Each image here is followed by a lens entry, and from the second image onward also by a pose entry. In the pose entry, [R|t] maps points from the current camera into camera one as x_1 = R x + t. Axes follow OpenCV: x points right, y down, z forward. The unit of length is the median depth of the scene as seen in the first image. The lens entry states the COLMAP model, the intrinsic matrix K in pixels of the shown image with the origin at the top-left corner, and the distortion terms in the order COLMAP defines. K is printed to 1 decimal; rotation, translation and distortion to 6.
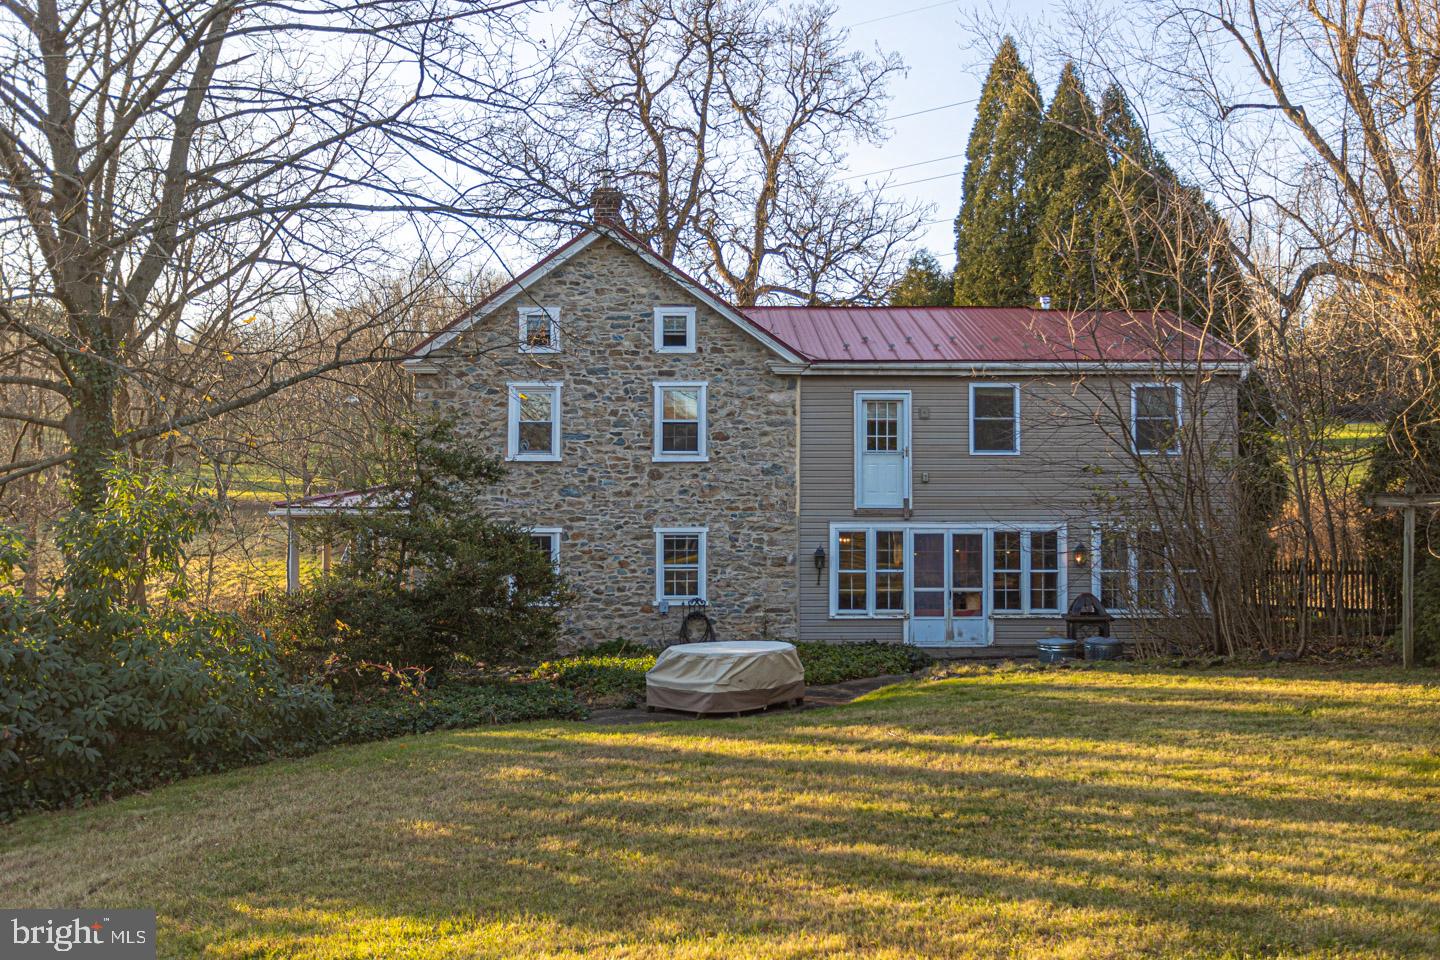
lens RADIAL K [[1329.7, 0, 720.0], [0, 1329.7, 480.0], [0, 0, 1]] dist [0.002312, -0.001922]
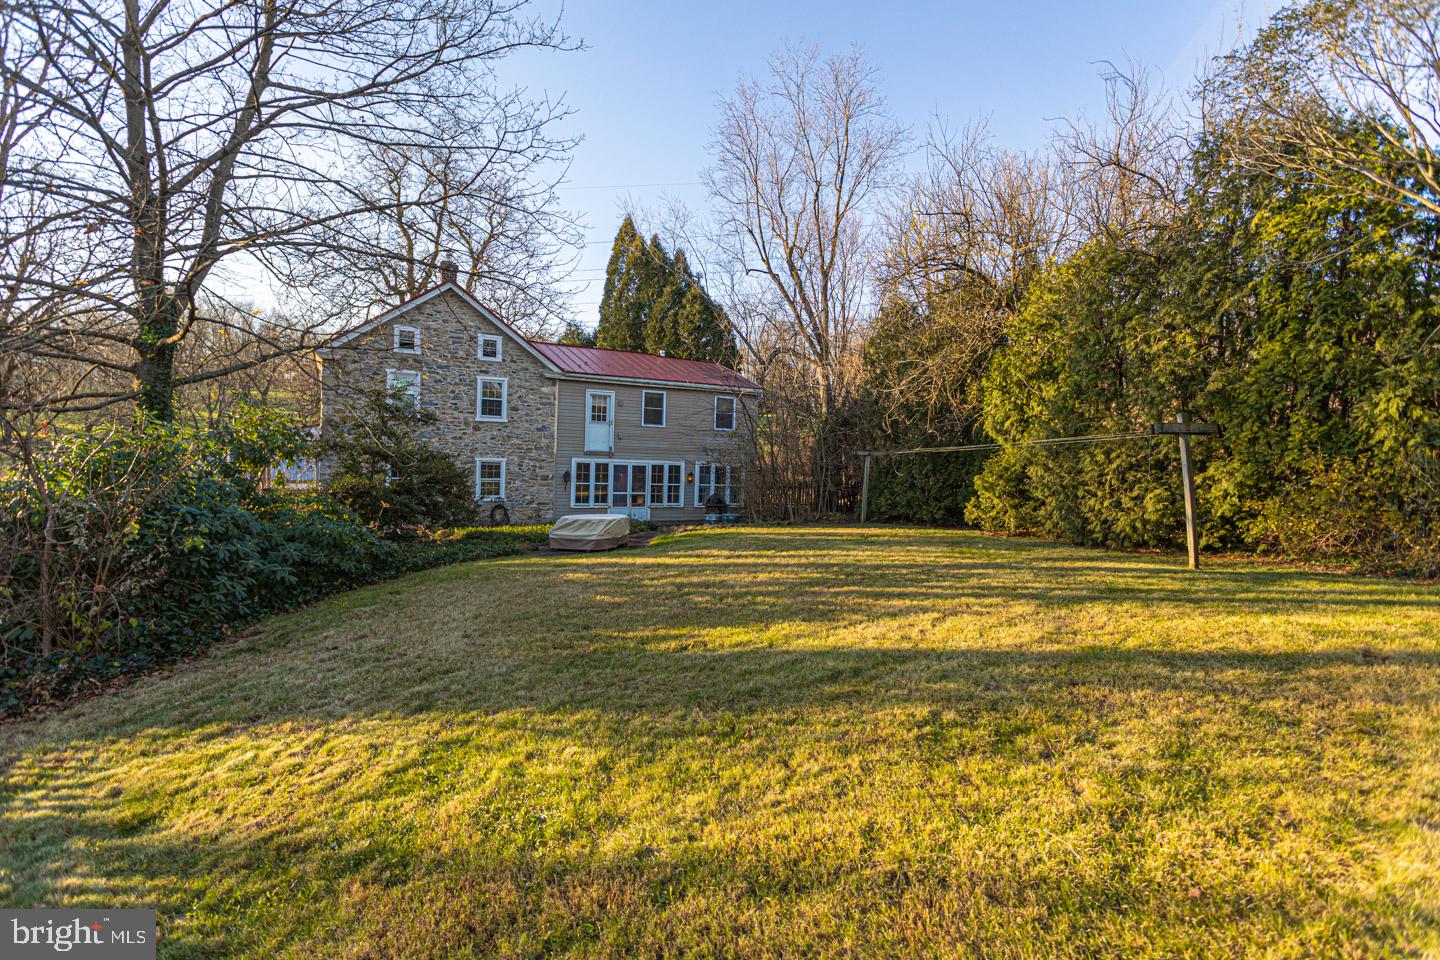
lens RADIAL K [[688.2, 0, 720.0], [0, 688.2, 480.0], [0, 0, 1]] dist [-0.016034, 0.000182]
pose [[0.887946, 0.014652, 0.459715, -0.181123], [-0.036662, 0.998567, 0.038987, 0.017669], [-0.458485, -0.051472, 0.887210, 0.027144]]
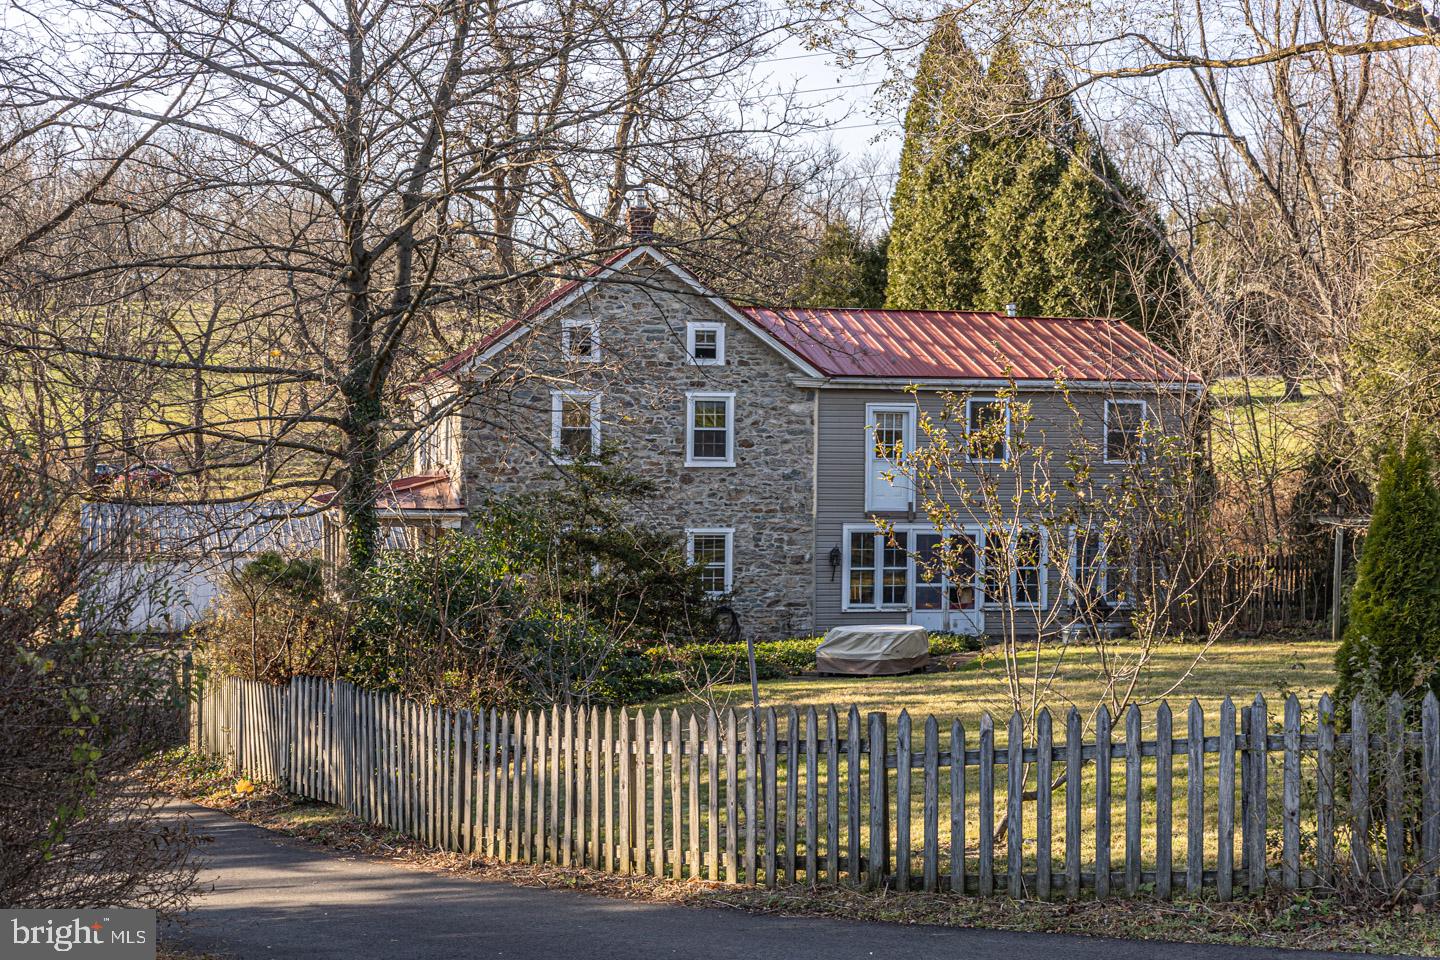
lens RADIAL K [[2097.1, 0, 720.0], [0, 2097.1, 480.0], [0, 0, 1]] dist [-0.019707, 0.024937]
pose [[0.977826, 0.006942, 0.209306, -0.374886], [-0.013706, 0.999429, 0.030885, -0.055512], [-0.208972, -0.033069, 0.977362, -0.654714]]
